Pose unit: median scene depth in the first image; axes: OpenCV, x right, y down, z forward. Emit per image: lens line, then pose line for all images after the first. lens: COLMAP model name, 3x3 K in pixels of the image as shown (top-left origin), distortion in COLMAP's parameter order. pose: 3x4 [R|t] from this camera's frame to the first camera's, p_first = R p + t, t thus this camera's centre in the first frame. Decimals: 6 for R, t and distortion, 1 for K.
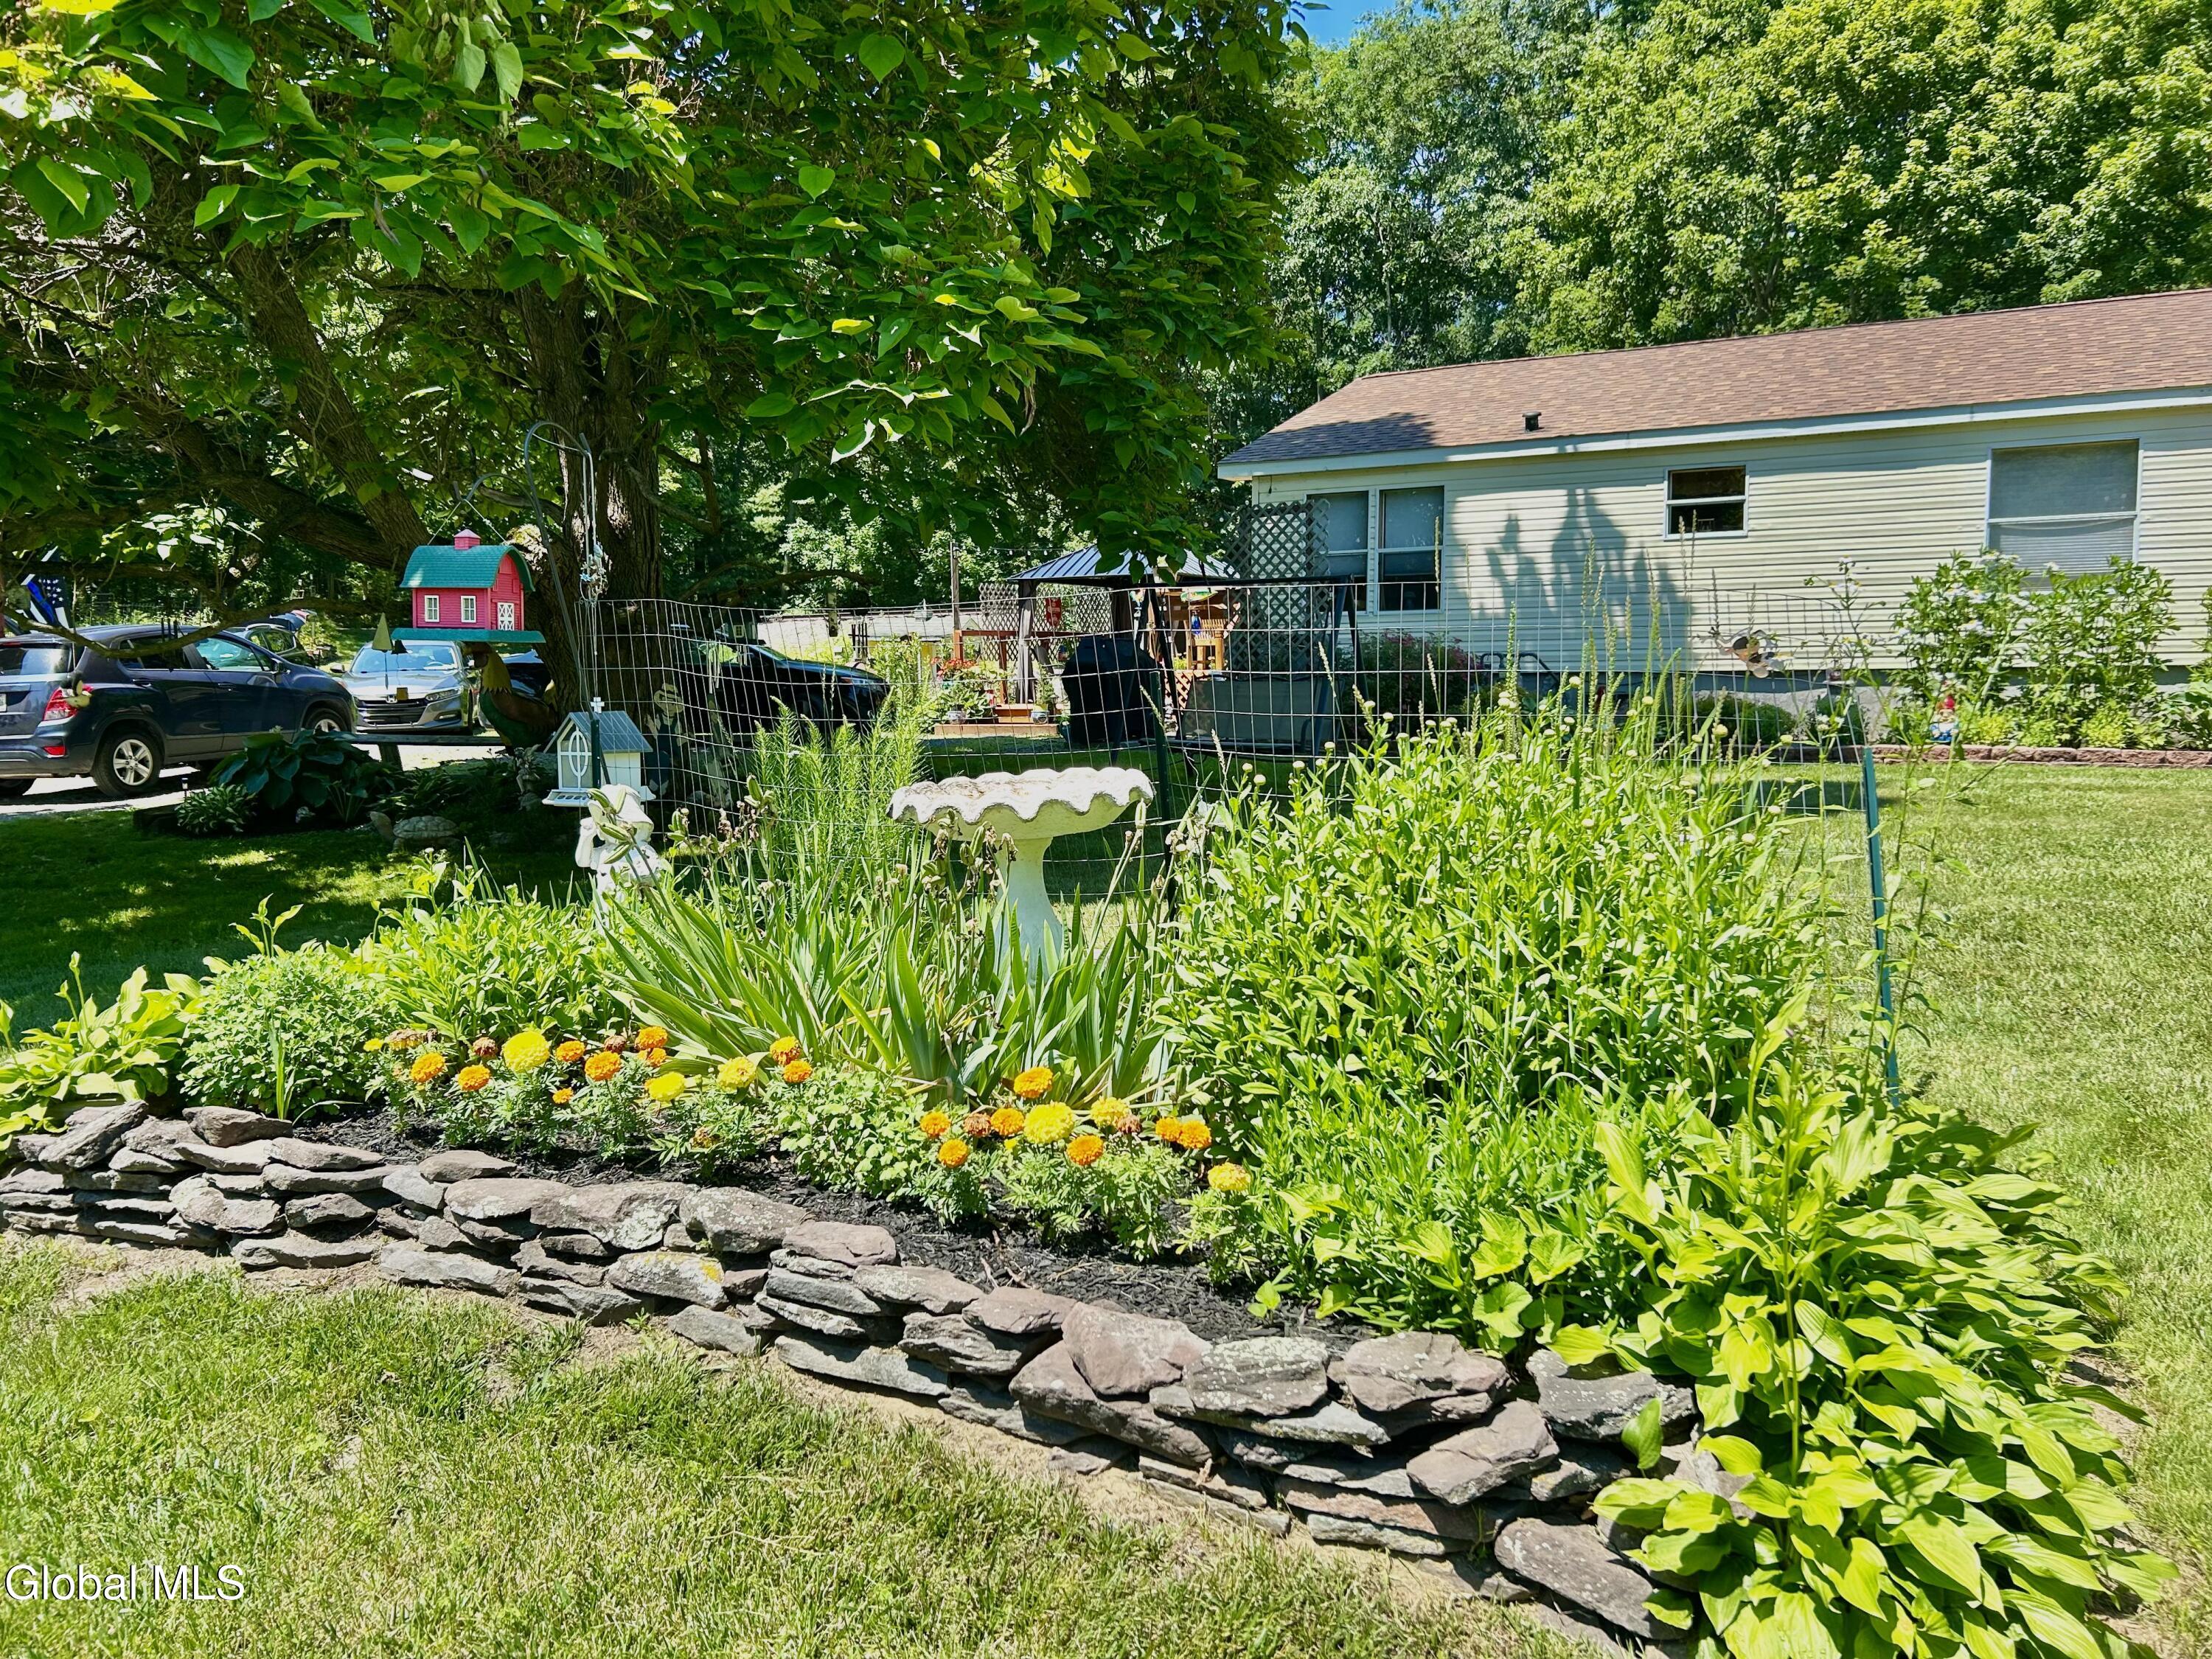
lens RADIAL K [[1675.1, 0, 1097.0], [0, 1675.1, 908.0], [0, 0, 1]] dist [0.005229, -0.030025]
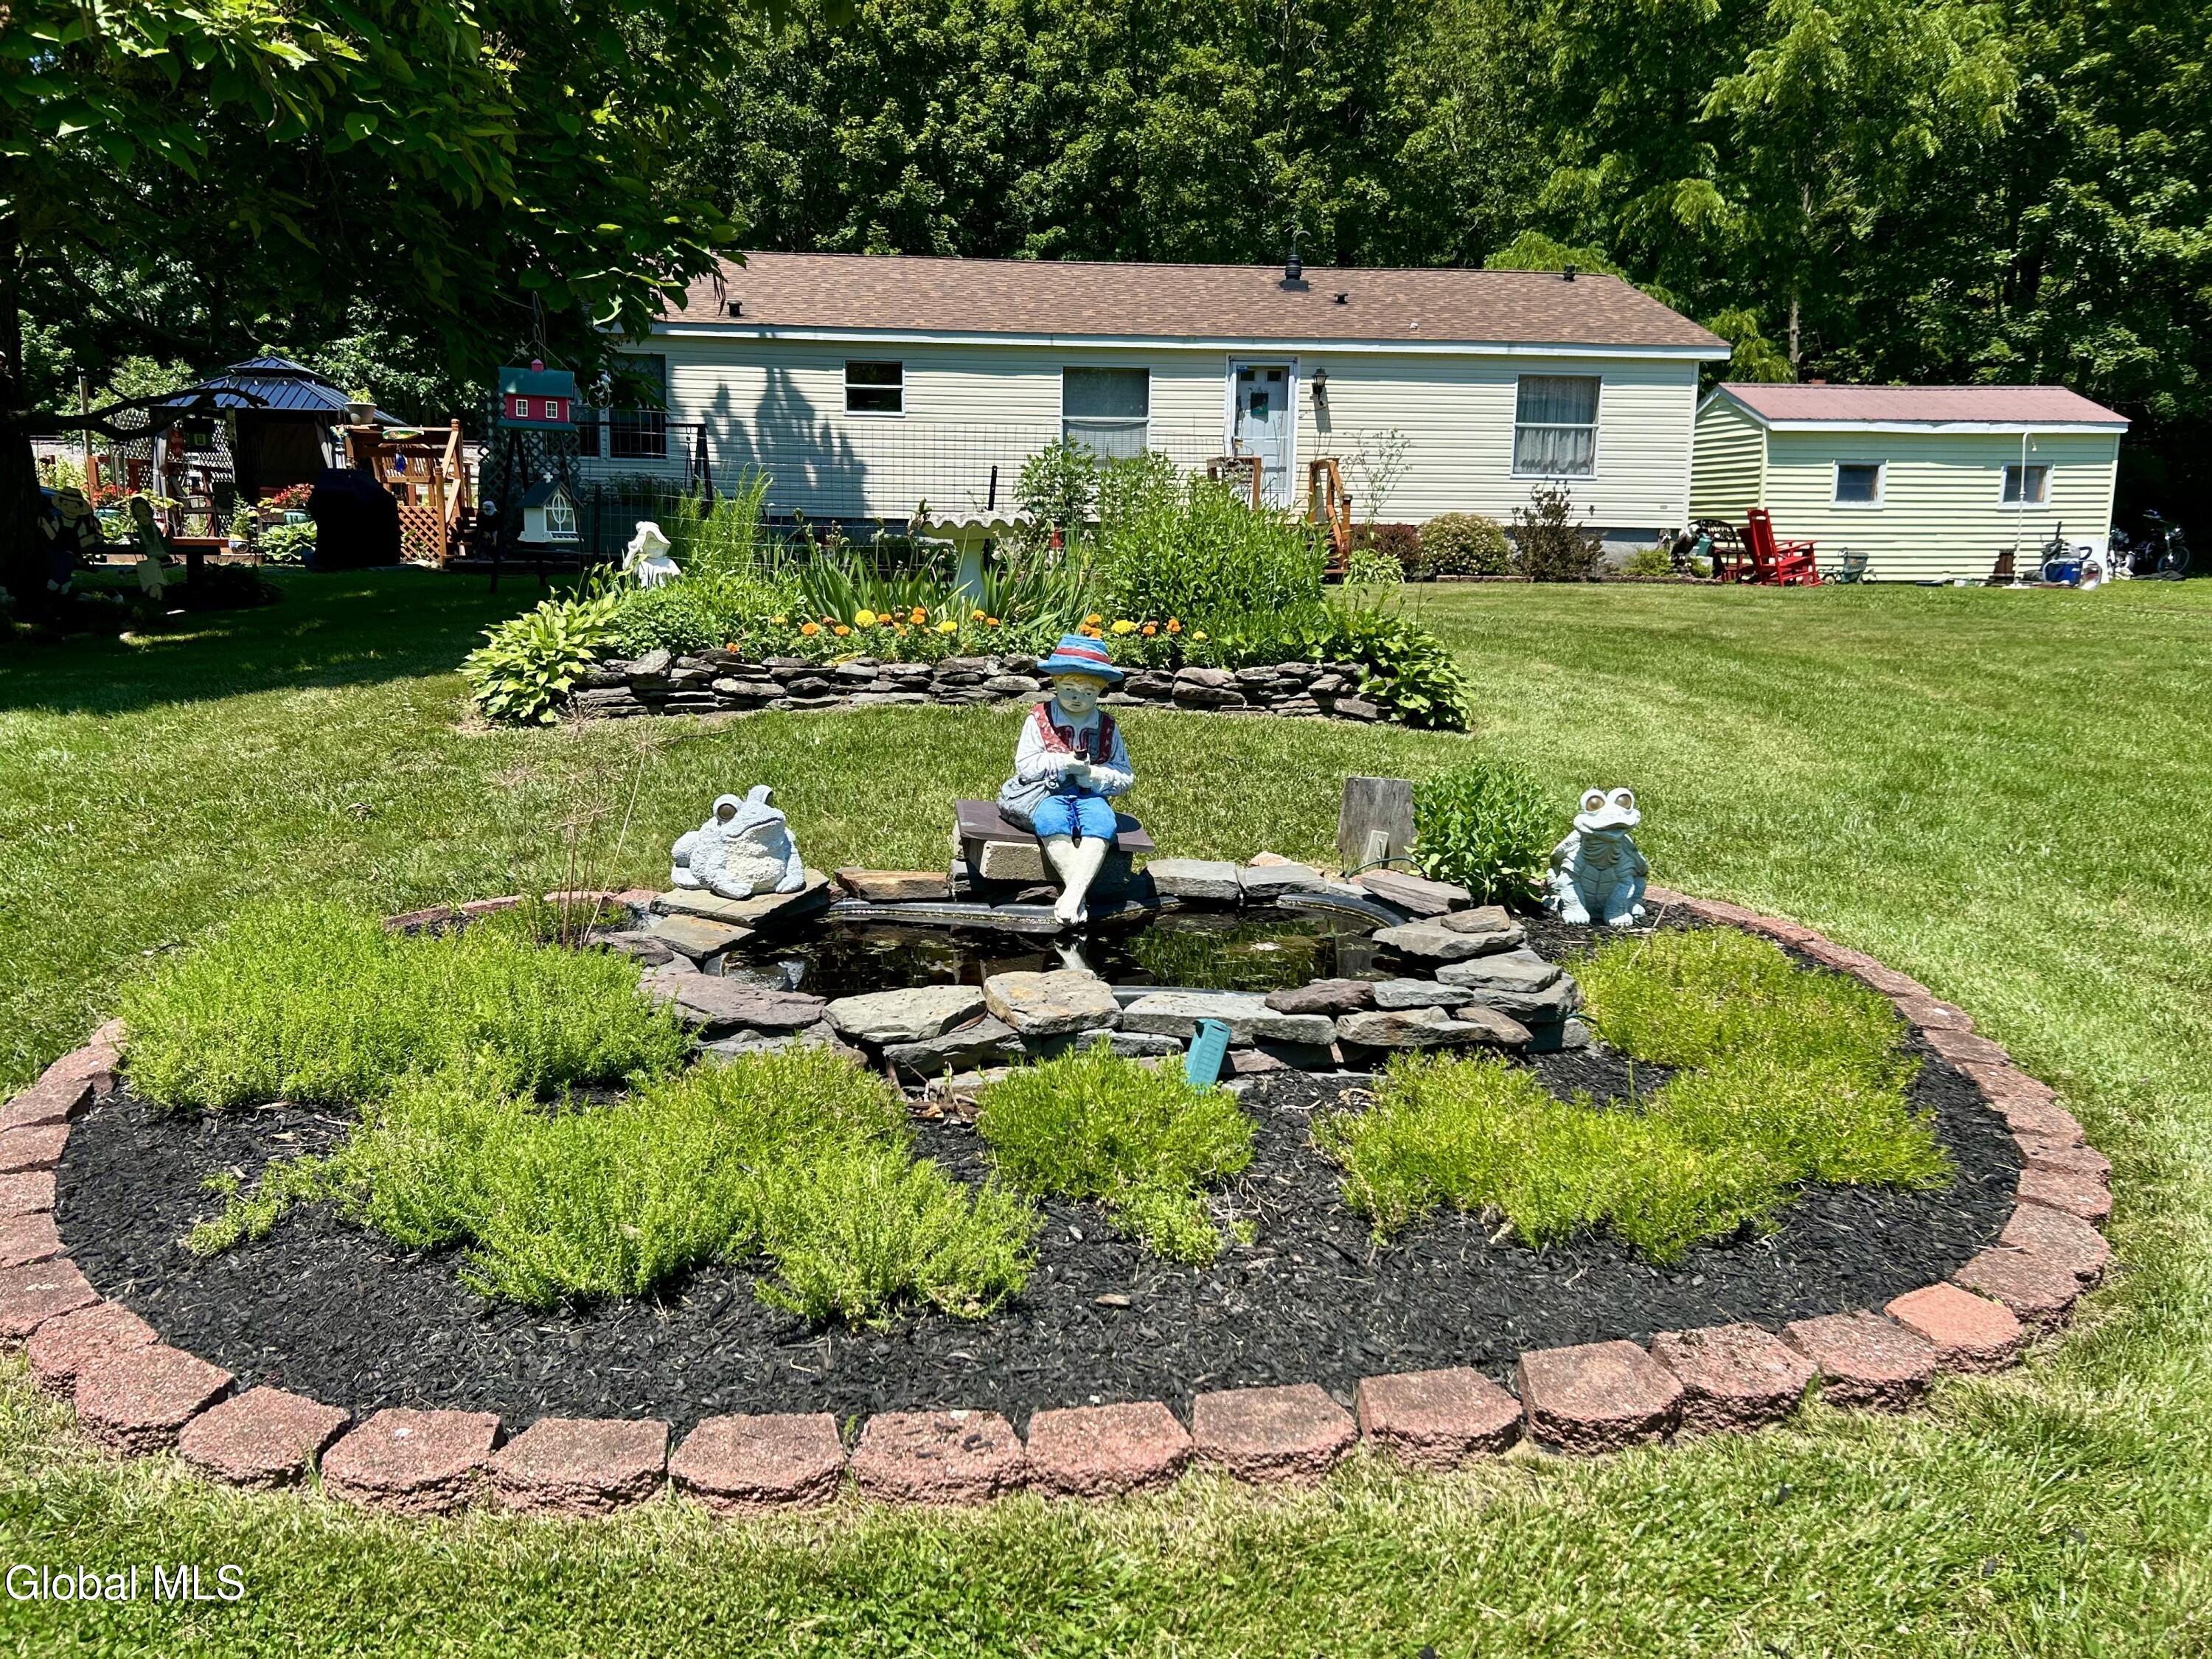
lens RADIAL K [[1675.1, 0, 1176.9], [0, 1675.1, 877.1], [0, 0, 1]] dist [0.005229, -0.030025]
pose [[0.797492, -0.089909, 0.596593, -0.171652], [0.056679, 0.995626, 0.074279, 0.035940], [-0.600662, -0.025422, 0.799099, -0.130289]]
